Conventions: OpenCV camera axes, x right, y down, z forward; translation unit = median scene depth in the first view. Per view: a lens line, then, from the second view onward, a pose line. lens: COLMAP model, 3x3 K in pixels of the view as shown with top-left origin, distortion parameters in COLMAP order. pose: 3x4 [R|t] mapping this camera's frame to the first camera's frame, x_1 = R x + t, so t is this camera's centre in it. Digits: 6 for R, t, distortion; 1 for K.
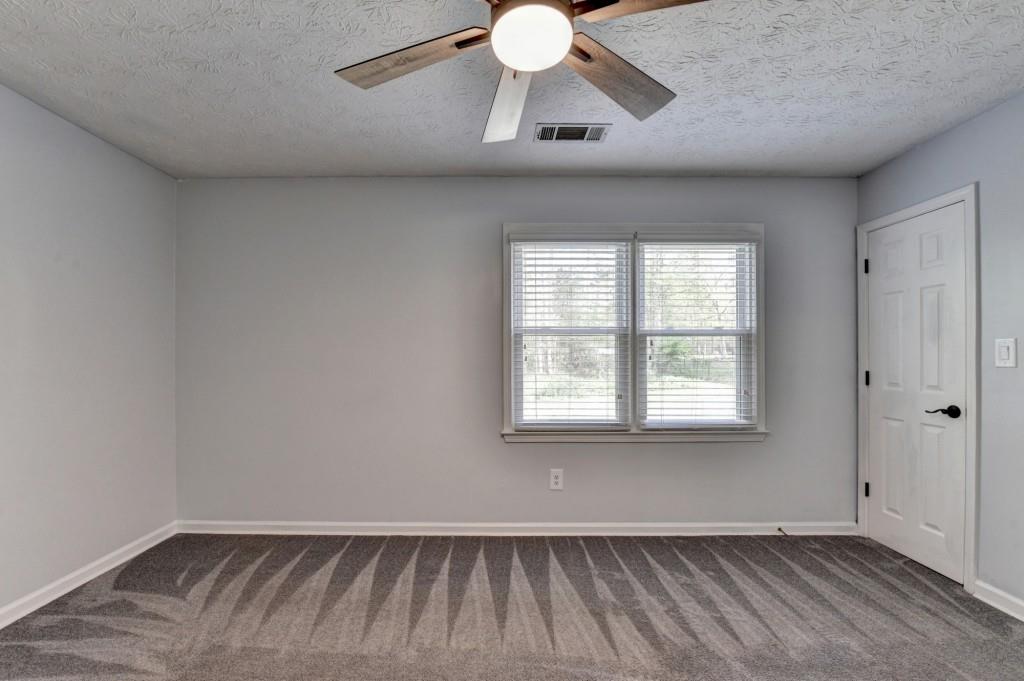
lens RADIAL K [[423.9, 0, 501.2], [0, 423.9, 342.5], [0, 0, 1]] dist [-0.015418, 0.000067]
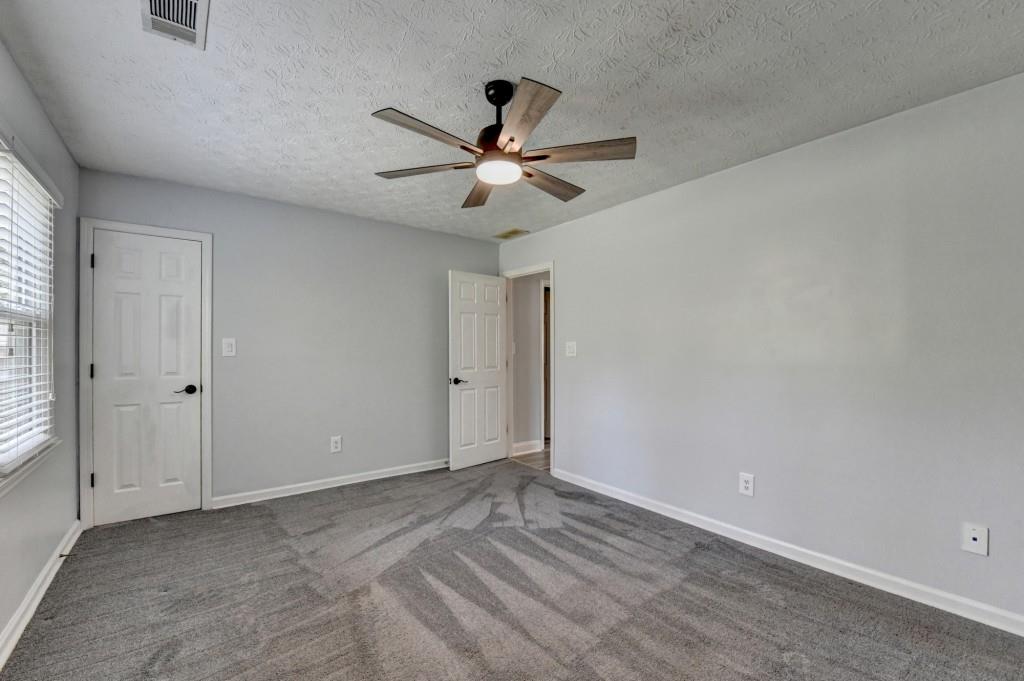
lens RADIAL K [[423.9, 0, 501.2], [0, 423.9, 342.5], [0, 0, 1]] dist [-0.015418, 0.000067]
pose [[-0.583044, 0.010609, 0.812372, -0.234481], [-0.028197, 0.999048, -0.033283, 0.009423], [-0.811951, -0.042312, -0.582190, 0.348373]]
